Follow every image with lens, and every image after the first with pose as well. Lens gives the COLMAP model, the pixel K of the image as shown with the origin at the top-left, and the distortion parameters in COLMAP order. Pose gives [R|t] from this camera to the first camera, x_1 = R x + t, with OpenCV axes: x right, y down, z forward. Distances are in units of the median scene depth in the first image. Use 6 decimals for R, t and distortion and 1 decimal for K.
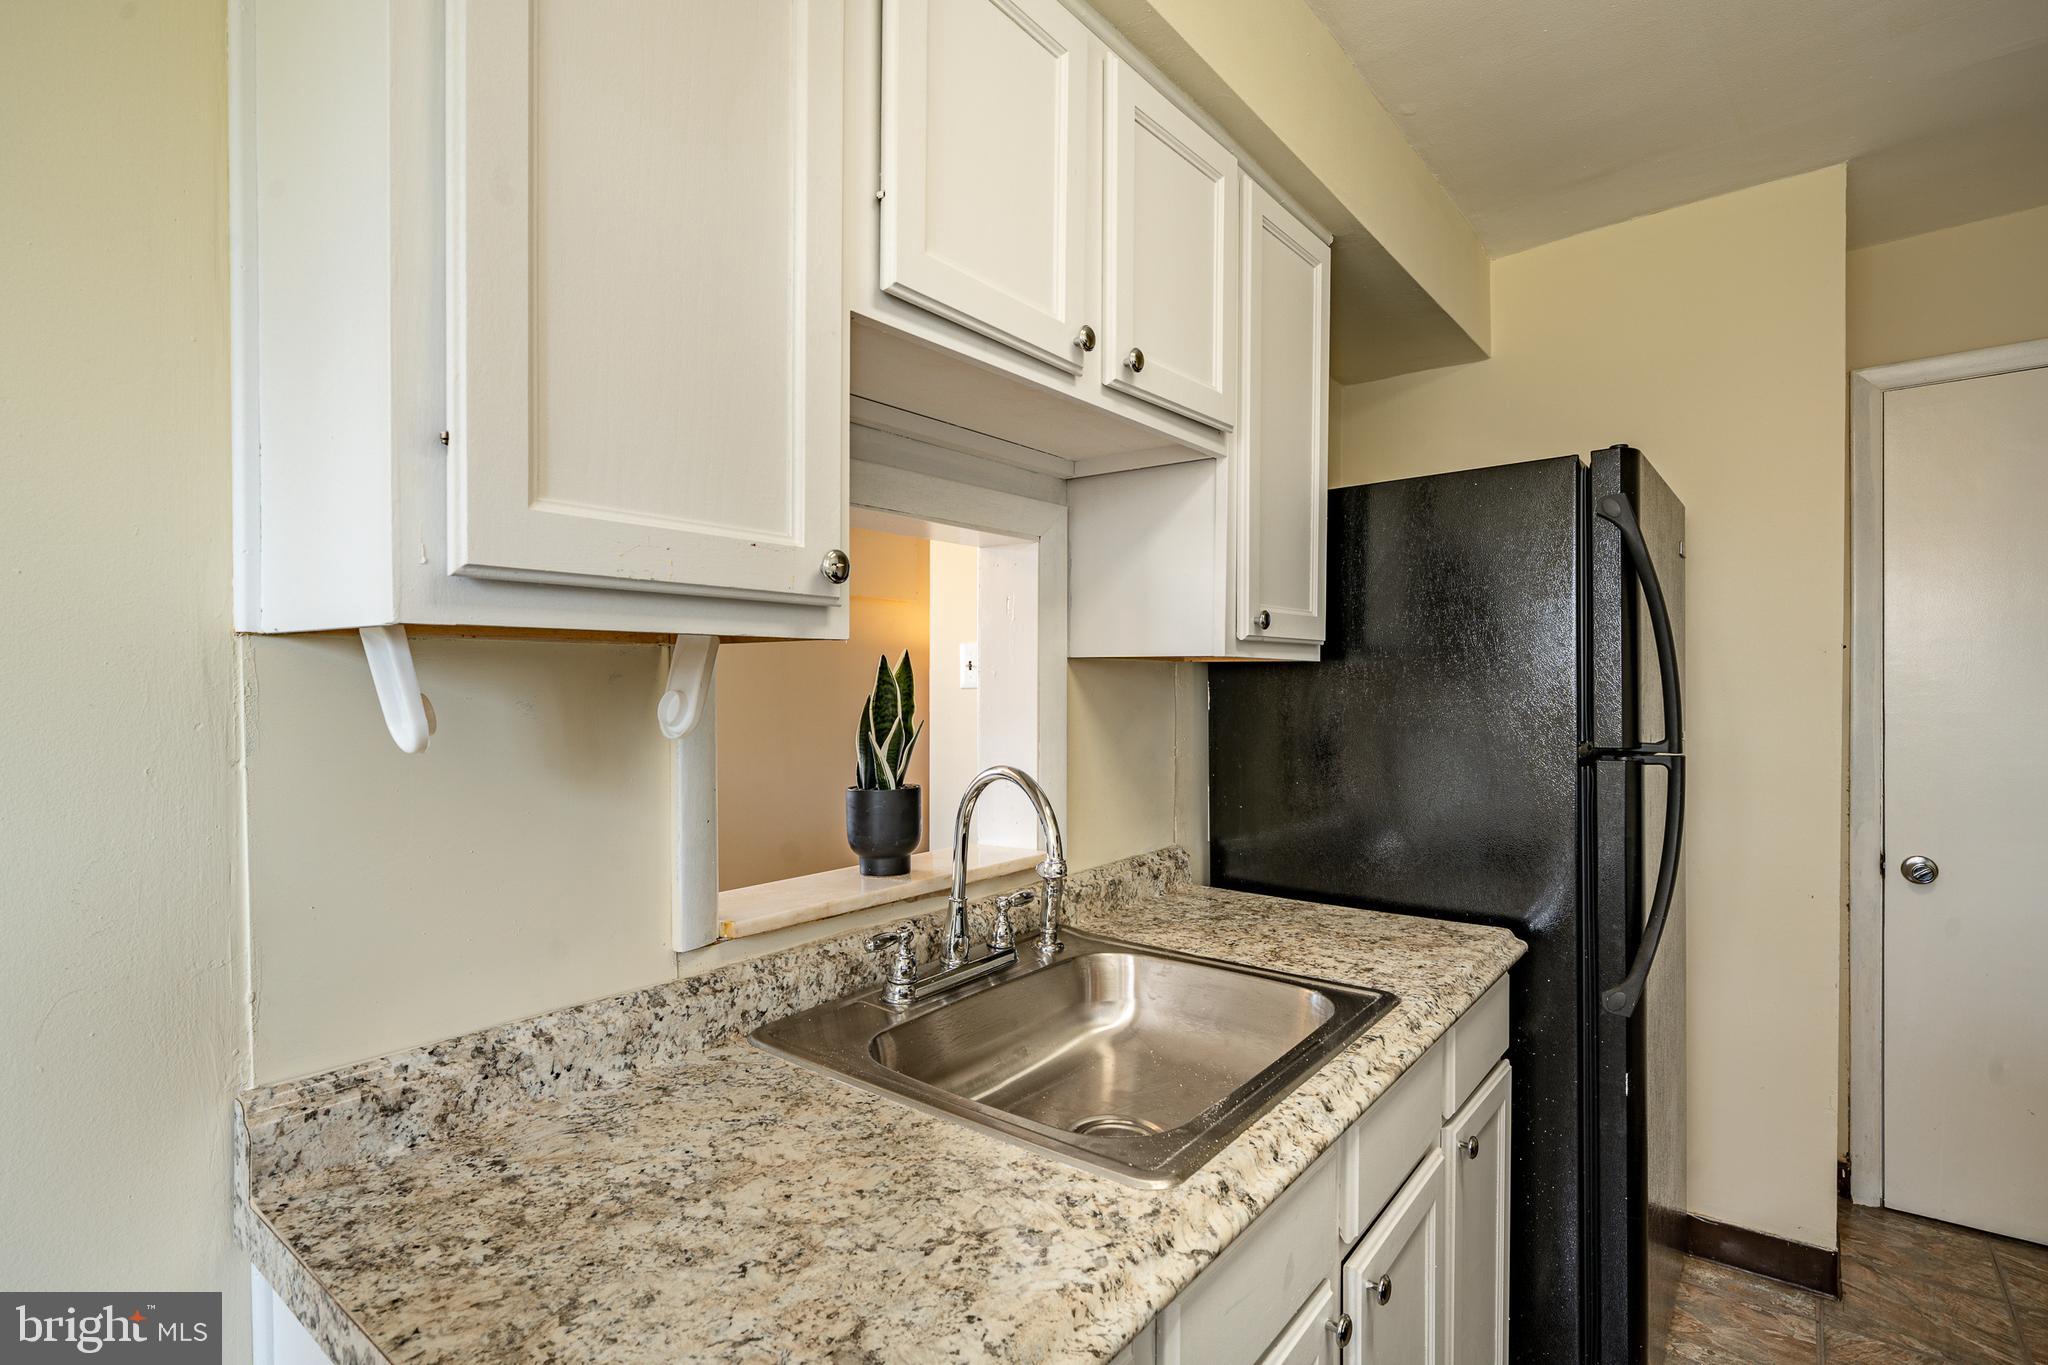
lens RADIAL K [[976.9, 0, 1030.6], [0, 976.9, 688.0], [0, 0, 1]] dist [-0.003178, 0.000024]
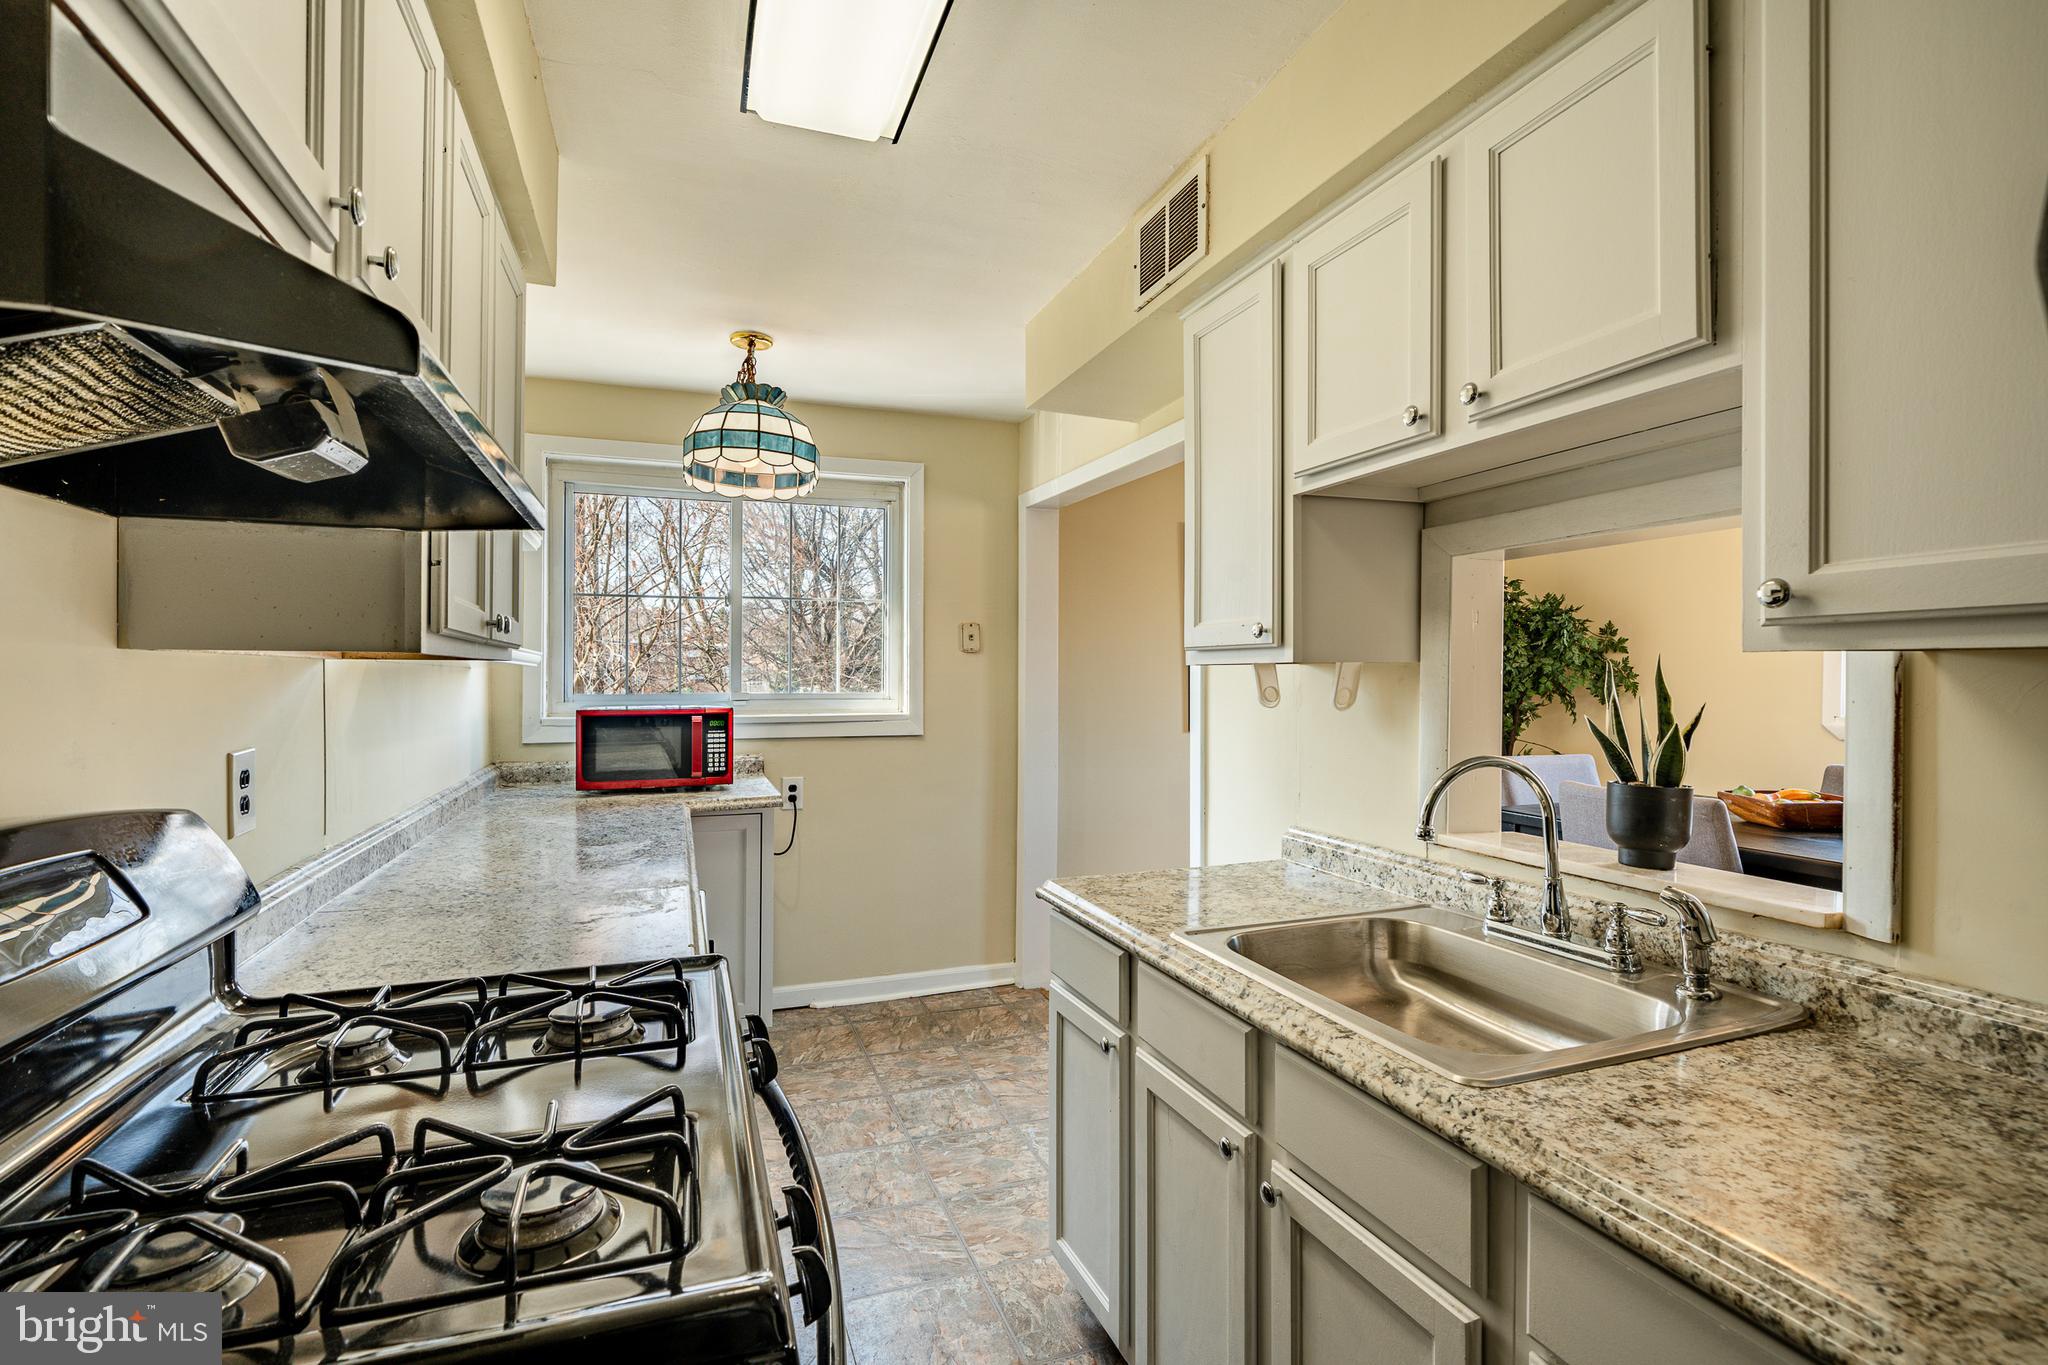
lens RADIAL K [[976.9, 0, 1026.1], [0, 976.9, 674.9], [0, 0, 1]] dist [-0.003178, 0.000024]
pose [[-0.512021, 0.002864, -0.858968, 0.986315], [-0.002862, 0.999983, 0.005041, -0.019385], [0.858968, 0.005040, -0.512005, 0.860328]]
